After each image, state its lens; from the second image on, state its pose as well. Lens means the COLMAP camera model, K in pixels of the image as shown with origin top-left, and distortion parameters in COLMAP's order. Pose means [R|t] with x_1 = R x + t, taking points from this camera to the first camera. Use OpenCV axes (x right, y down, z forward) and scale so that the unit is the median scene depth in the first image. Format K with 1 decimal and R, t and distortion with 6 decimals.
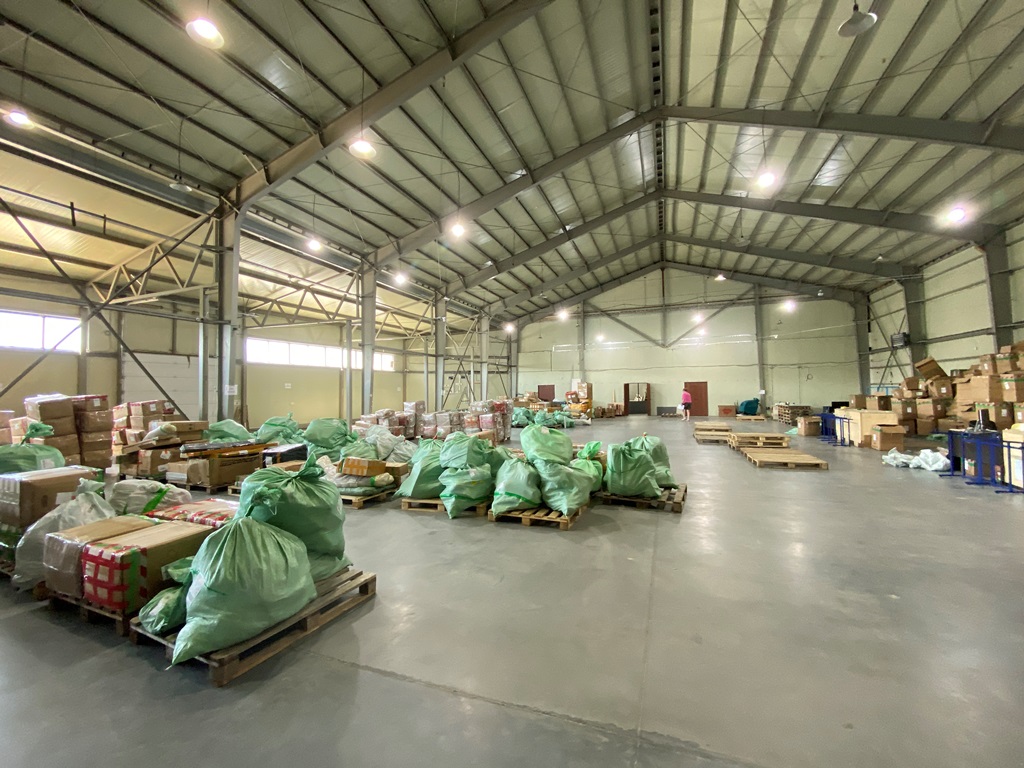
lens RADIAL K [[411.6, 0, 510.5], [0, 411.6, 383.1], [0, 0, 1]] dist [0.024195, -0.023414]
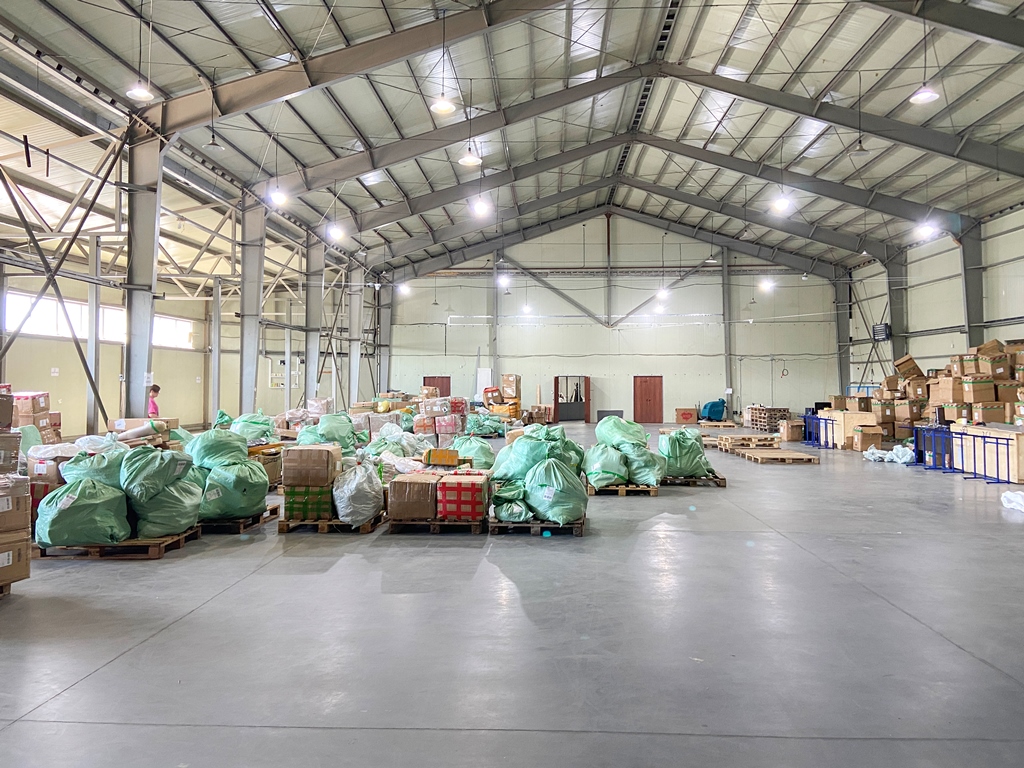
lens RADIAL K [[775.6, 0, 511.0], [0, 775.6, 365.8], [0, 0, 1]] dist [0.080622, -0.087145]
pose [[0.951555, 0.021083, 0.306754, -0.458488], [-0.018831, 0.999770, -0.010300, -0.005097], [-0.306901, 0.004024, 0.951733, -0.506843]]
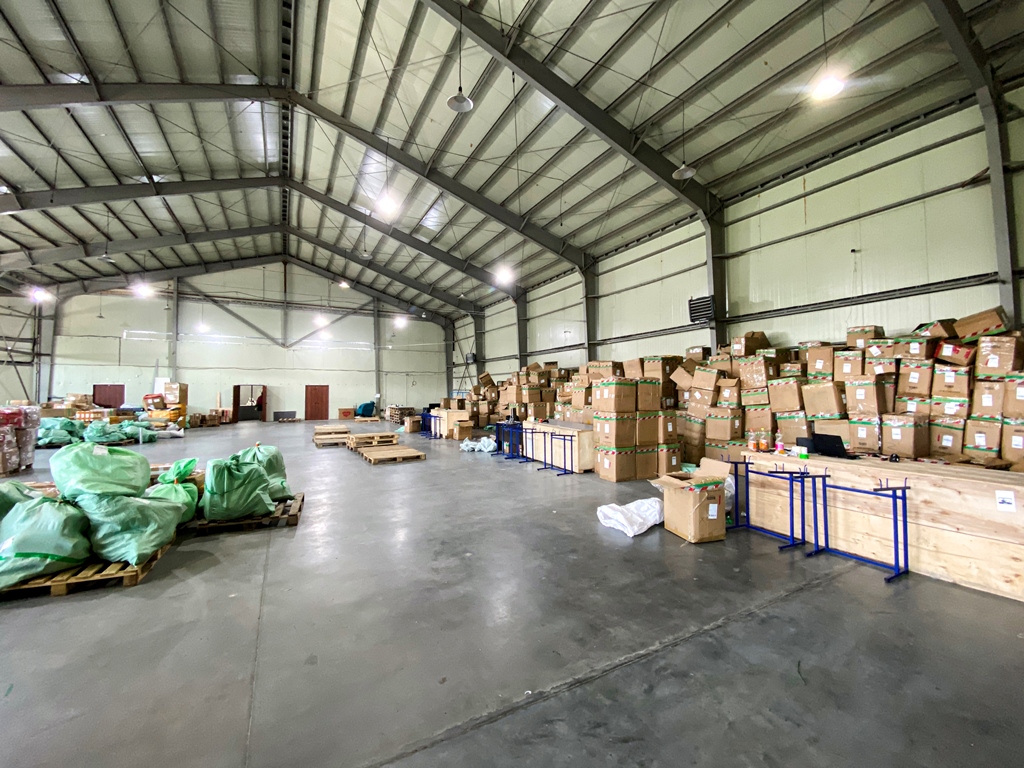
lens RADIAL K [[410.4, 0, 511.5], [0, 410.4, 383.0], [0, 0, 1]] dist [0.029438, -0.025784]
pose [[0.652962, 0.027689, 0.756884, 0.004997], [-0.021376, 0.999607, -0.018126, -0.000220], [-0.757089, -0.004344, 0.653297, 0.012026]]
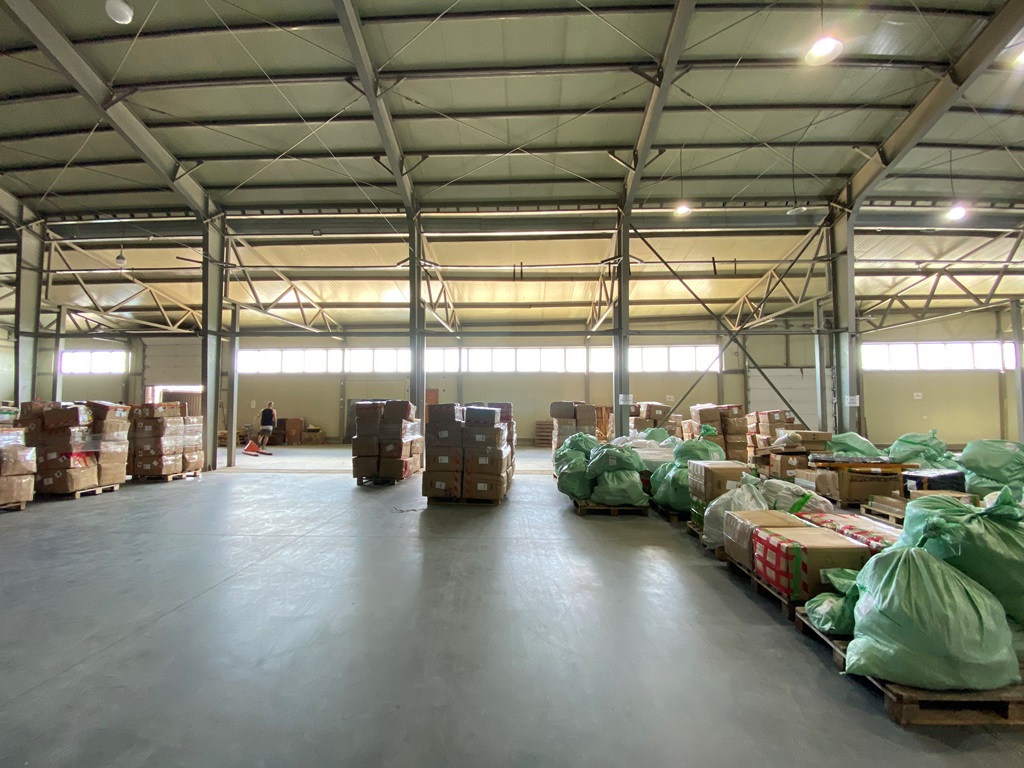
lens RADIAL K [[411.6, 0, 510.5], [0, 411.6, 383.1], [0, 0, 1]] dist [0.024195, -0.023414]
pose [[0.305485, -0.037579, -0.951455, -0.016598], [0.013099, 0.999292, -0.035263, -0.001104], [0.952107, -0.001691, 0.305761, -0.020874]]
